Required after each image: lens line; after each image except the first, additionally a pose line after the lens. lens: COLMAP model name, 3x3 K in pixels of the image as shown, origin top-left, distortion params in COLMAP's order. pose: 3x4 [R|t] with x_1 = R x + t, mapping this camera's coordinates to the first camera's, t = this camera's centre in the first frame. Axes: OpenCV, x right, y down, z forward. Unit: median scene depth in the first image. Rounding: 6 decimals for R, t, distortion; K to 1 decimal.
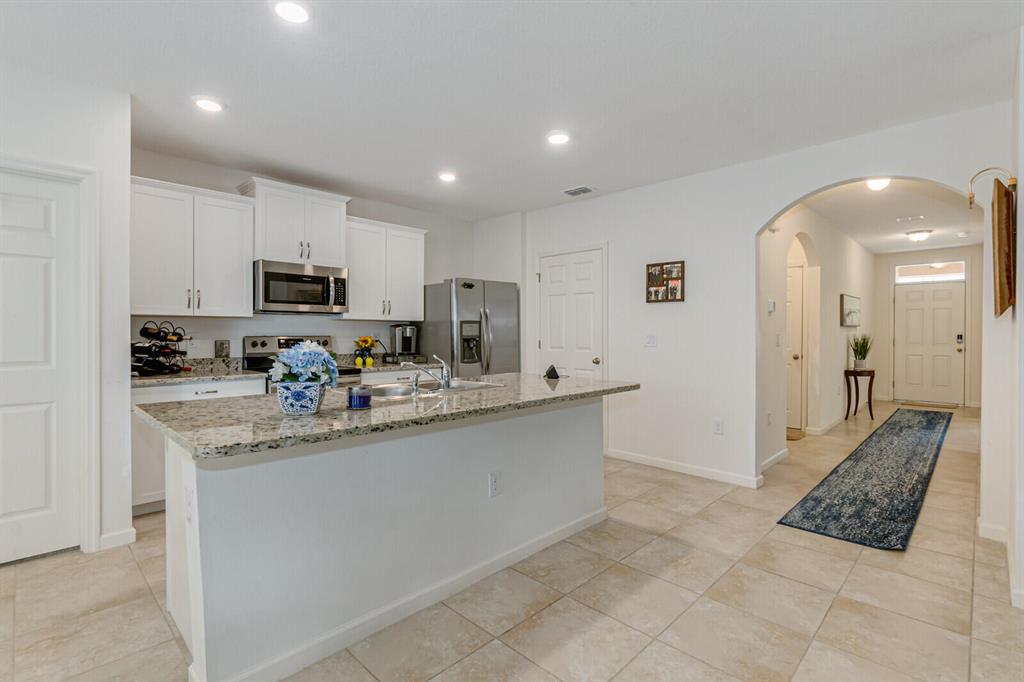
lens RADIAL K [[474.8, 0, 508.9], [0, 474.8, 335.5], [0, 0, 1]] dist [-0.006247, -0.000348]
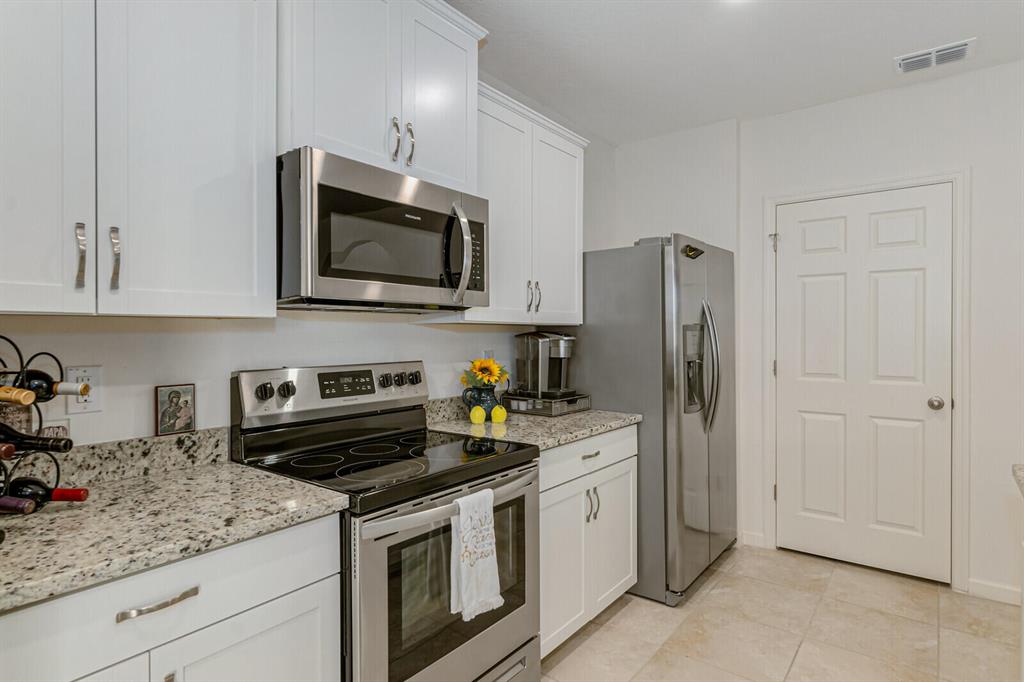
lens RADIAL K [[544.0, 0, 513.0], [0, 544.0, 336.7], [0, 0, 1]] dist [0.004750, -0.000877]
pose [[0.993479, -0.003130, 0.113969, -0.385417], [0.002732, 0.999990, 0.003646, -0.024792], [-0.113979, -0.003311, 0.993478, 0.546018]]
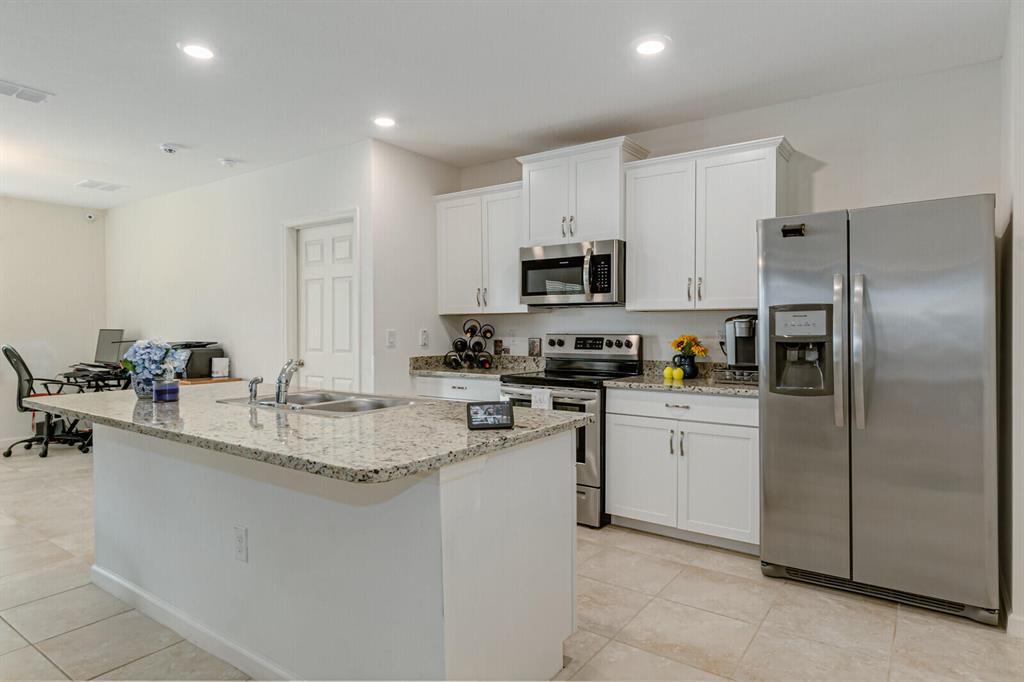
lens RADIAL K [[595.6, 0, 510.2], [0, 595.6, 336.1], [0, 0, 1]] dist [0.000334, 0.000607]
pose [[0.160262, 0.013507, -0.986982, 0.533163], [-0.002375, 0.999909, 0.013299, -0.008545], [0.987072, 0.000213, 0.160279, 0.730825]]
